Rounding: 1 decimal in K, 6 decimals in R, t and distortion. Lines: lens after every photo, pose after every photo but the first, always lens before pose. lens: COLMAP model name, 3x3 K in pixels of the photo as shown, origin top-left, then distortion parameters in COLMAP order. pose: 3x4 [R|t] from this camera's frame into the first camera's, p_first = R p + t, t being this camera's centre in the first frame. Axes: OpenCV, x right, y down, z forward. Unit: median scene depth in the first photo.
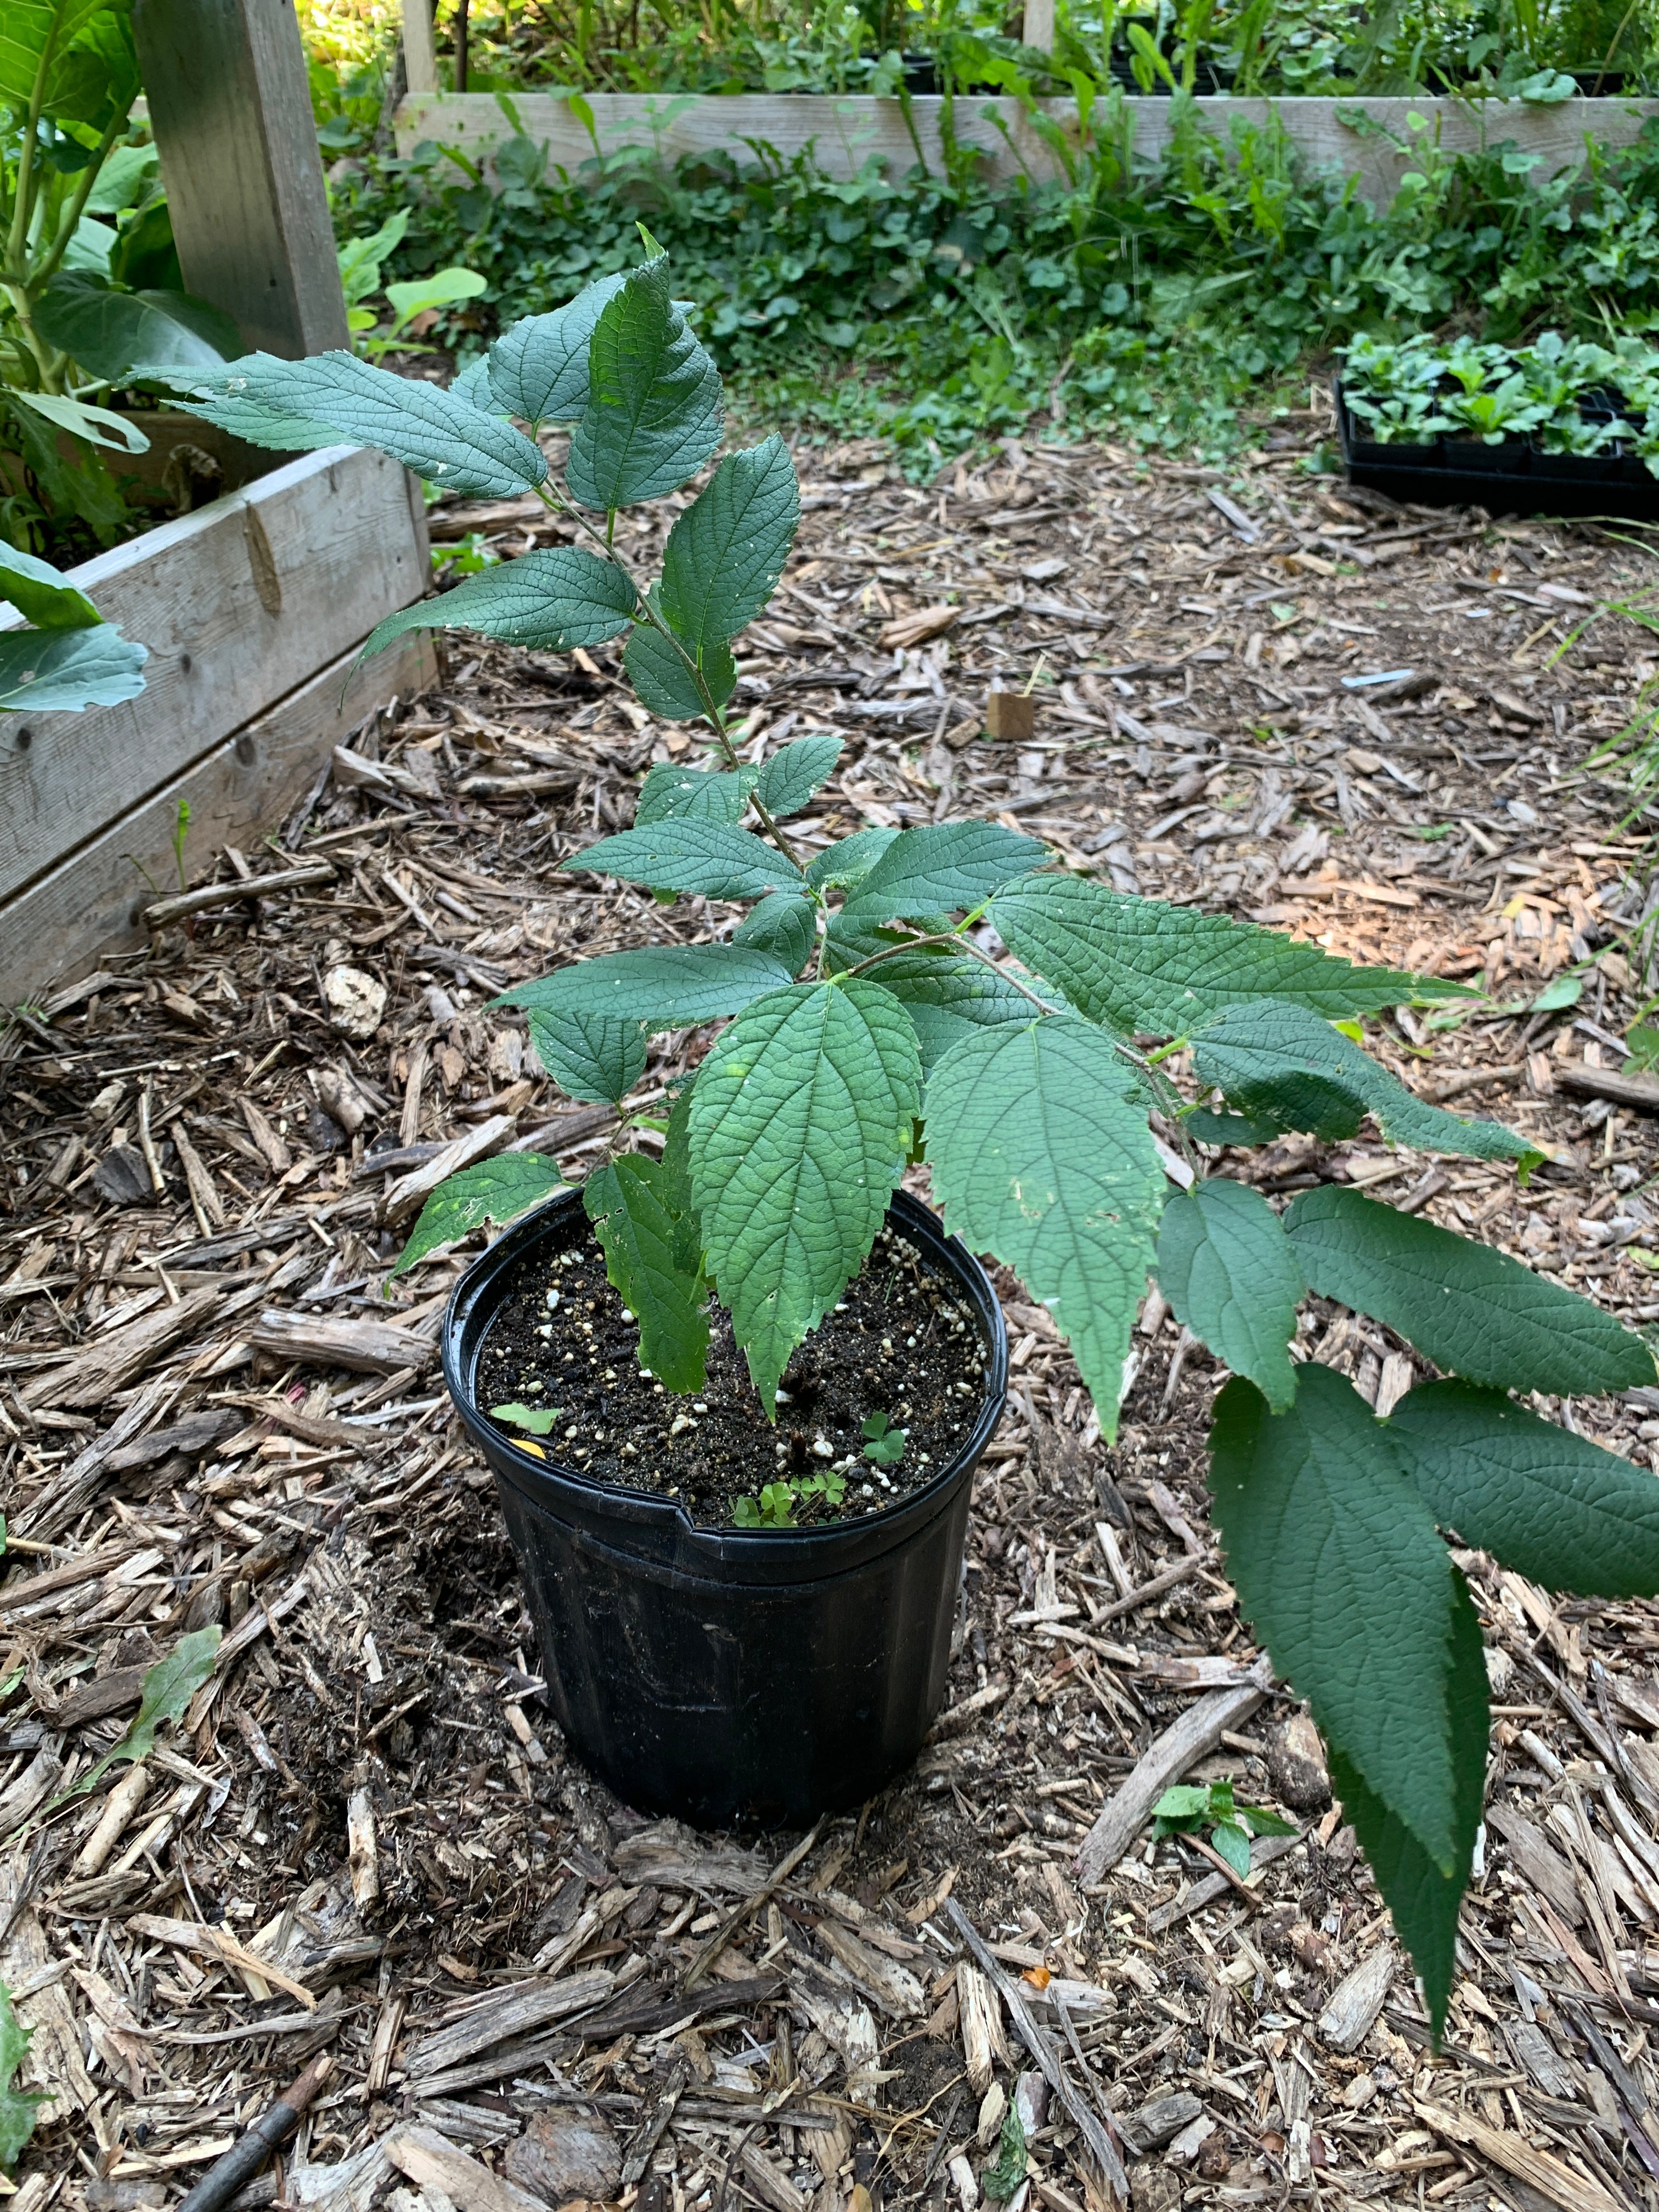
lens RADIAL K [[1808.5, 0, 813.7], [0, 1808.5, 1093.4], [0, 0, 1]] dist [-0.036836, 0.024862]
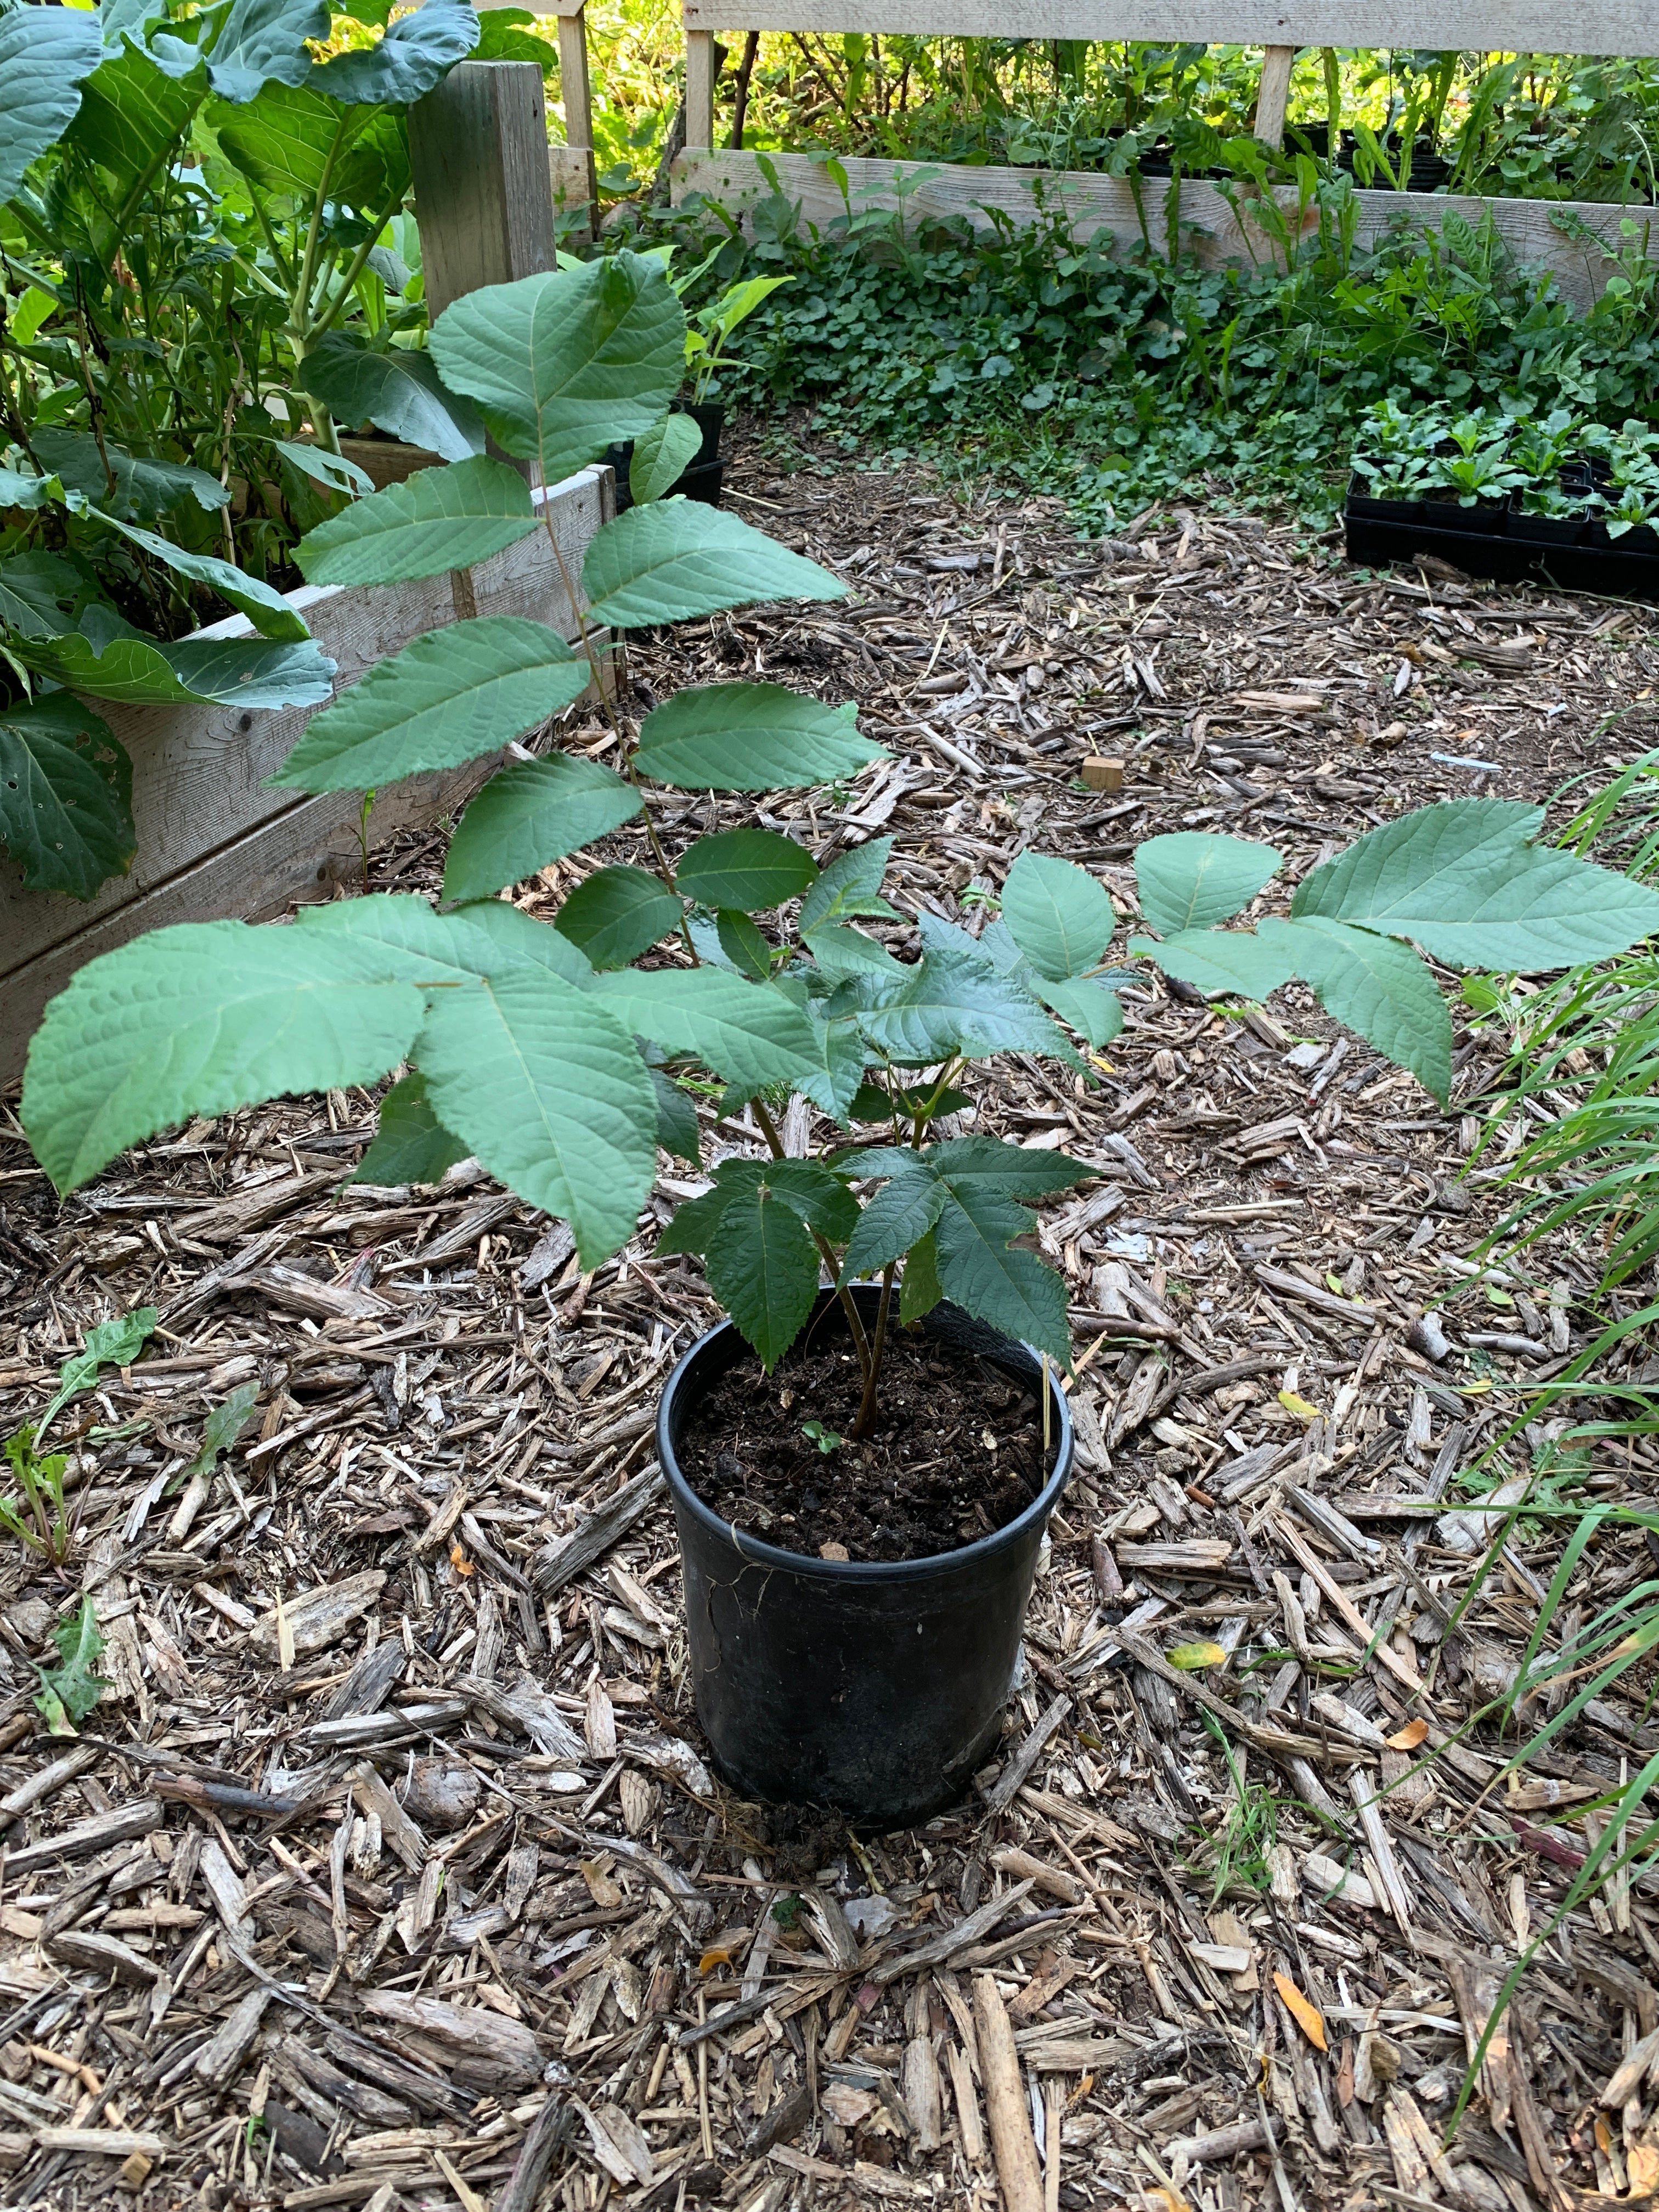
lens RADIAL K [[1808.5, 0, 809.9], [0, 1808.5, 1125.4], [0, 0, 1]] dist [-0.036836, 0.024862]
pose [[0.985150, 0.116844, -0.125804, 0.144101], [-0.115179, 0.993134, 0.020453, 0.010970], [0.127330, -0.005660, 0.991844, -0.204195]]
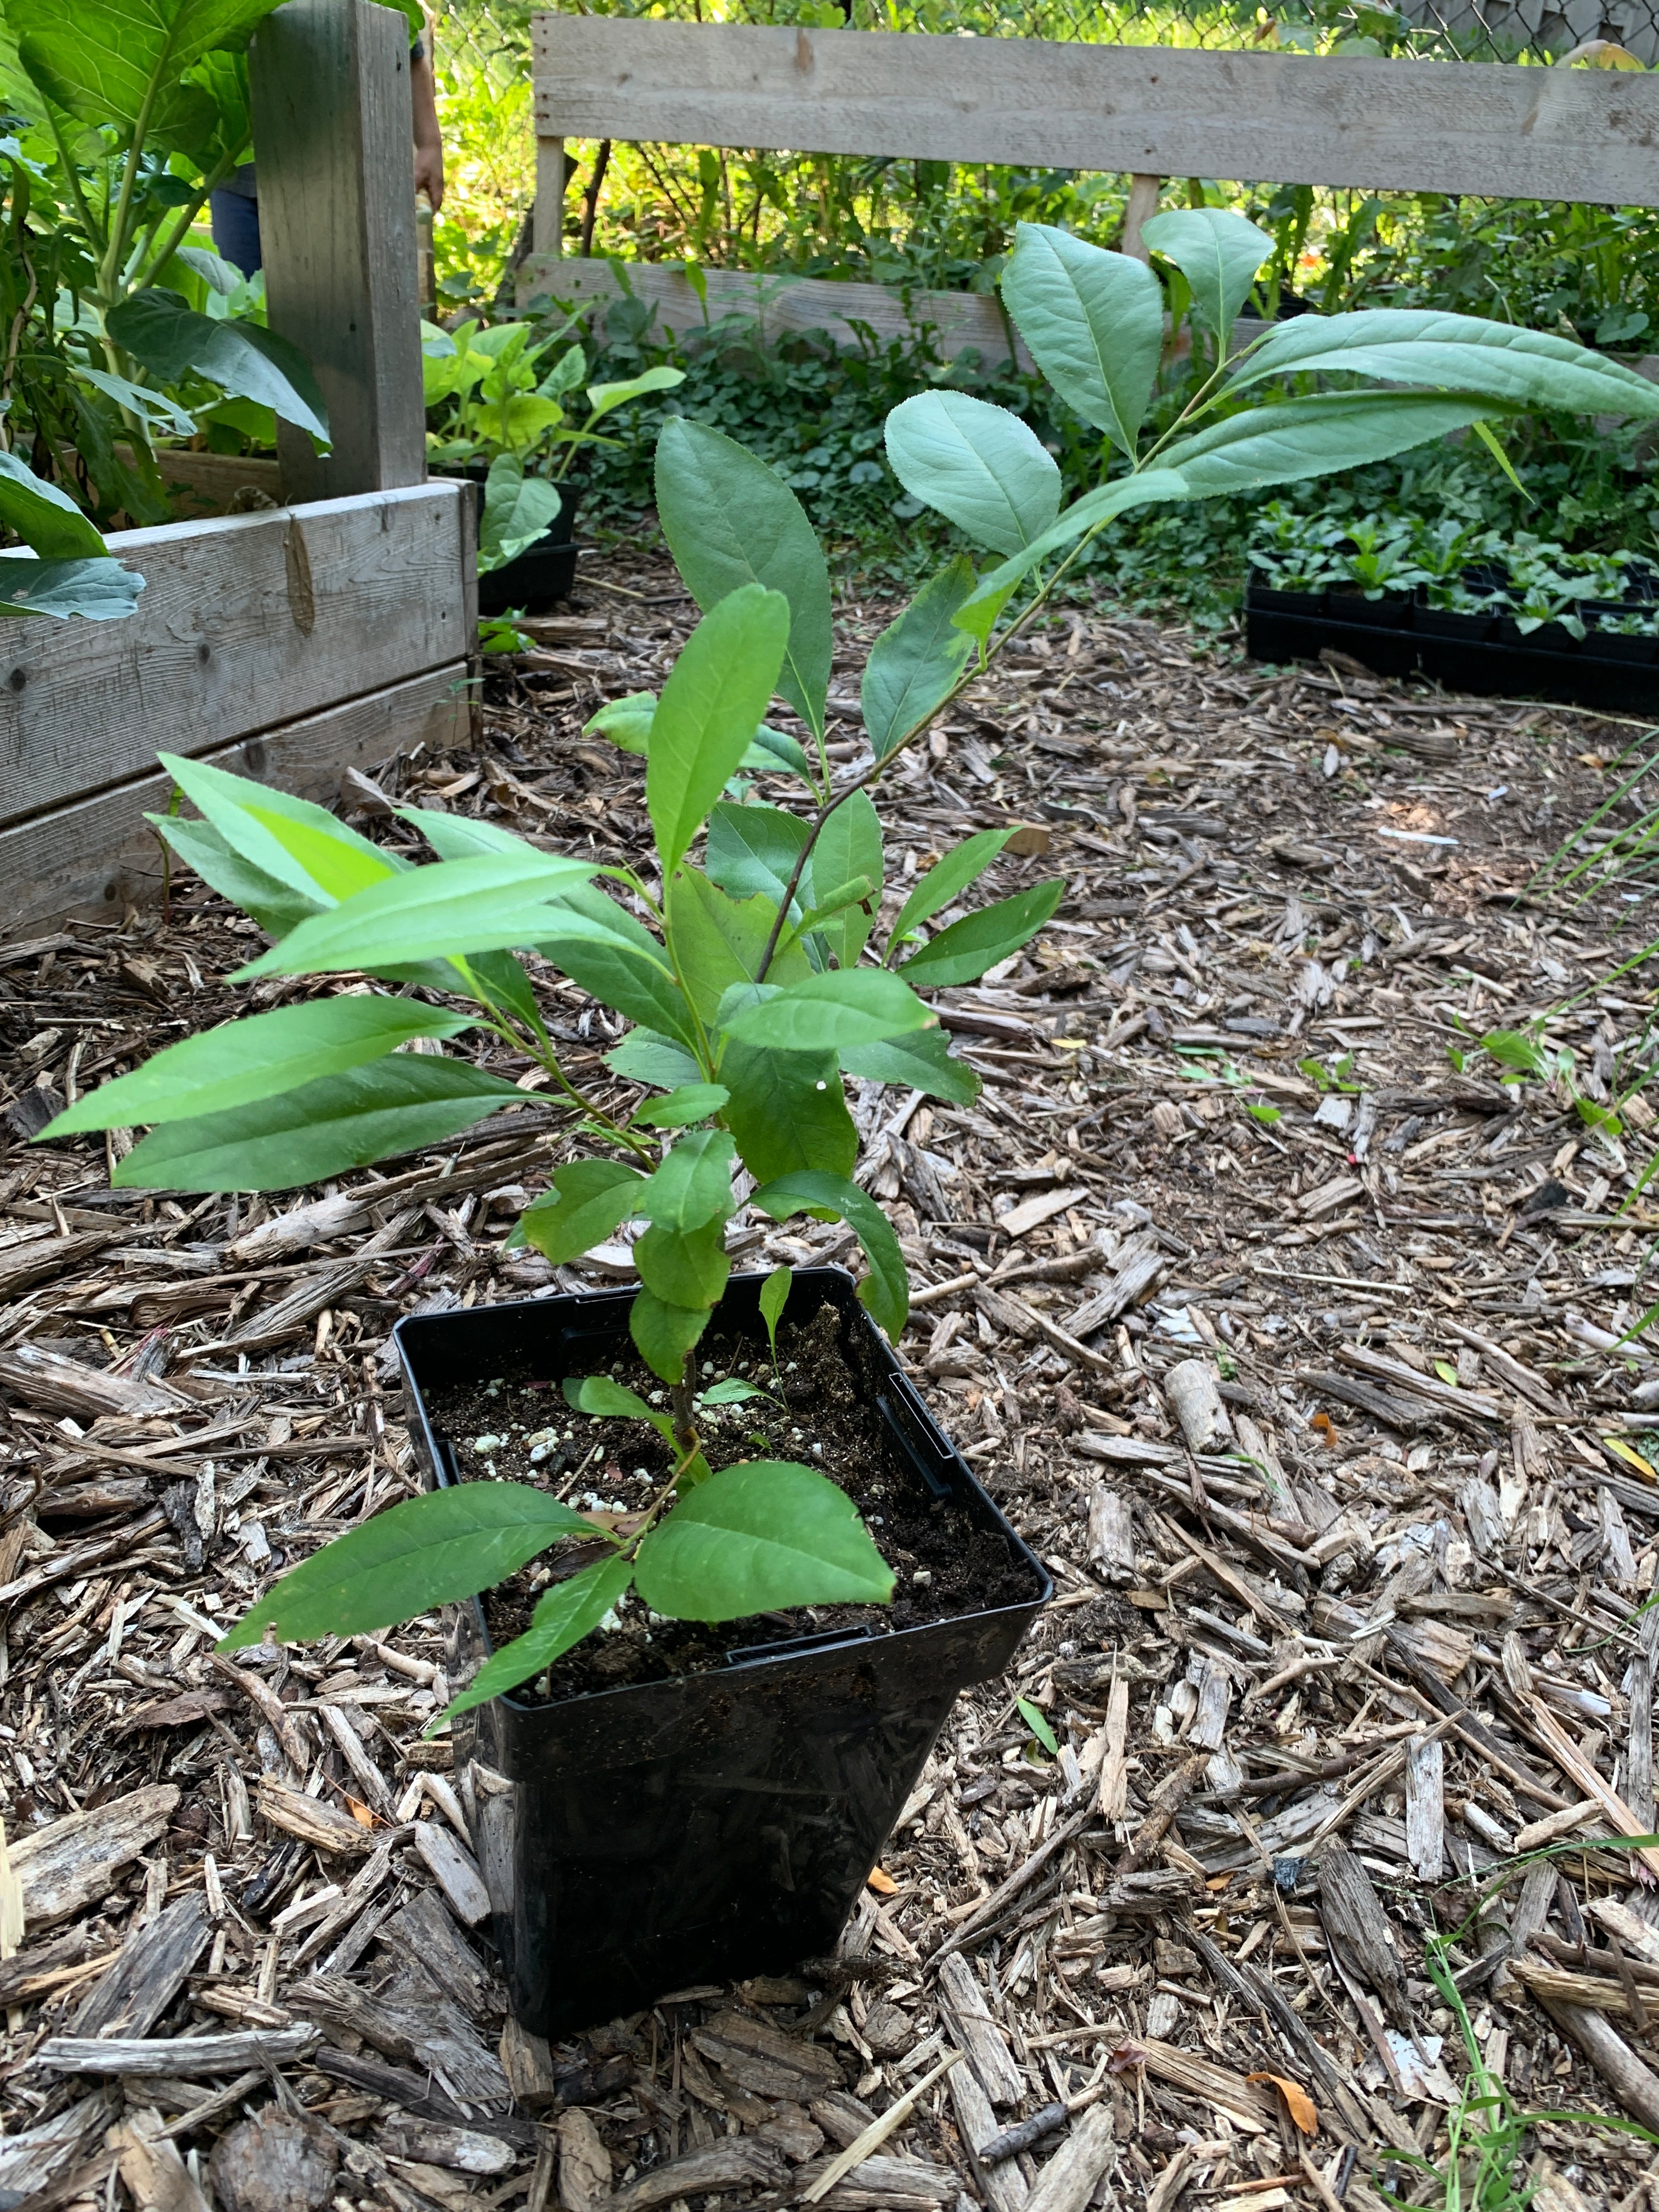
lens RADIAL K [[1808.5, 0, 835.3], [0, 1808.5, 1094.5], [0, 0, 1]] dist [-0.036836, 0.024862]
pose [[0.994485, 0.103692, -0.015705, 0.044425], [-0.104849, 0.986317, -0.127225, 0.106810], [0.002298, 0.128170, 0.991750, 0.059790]]
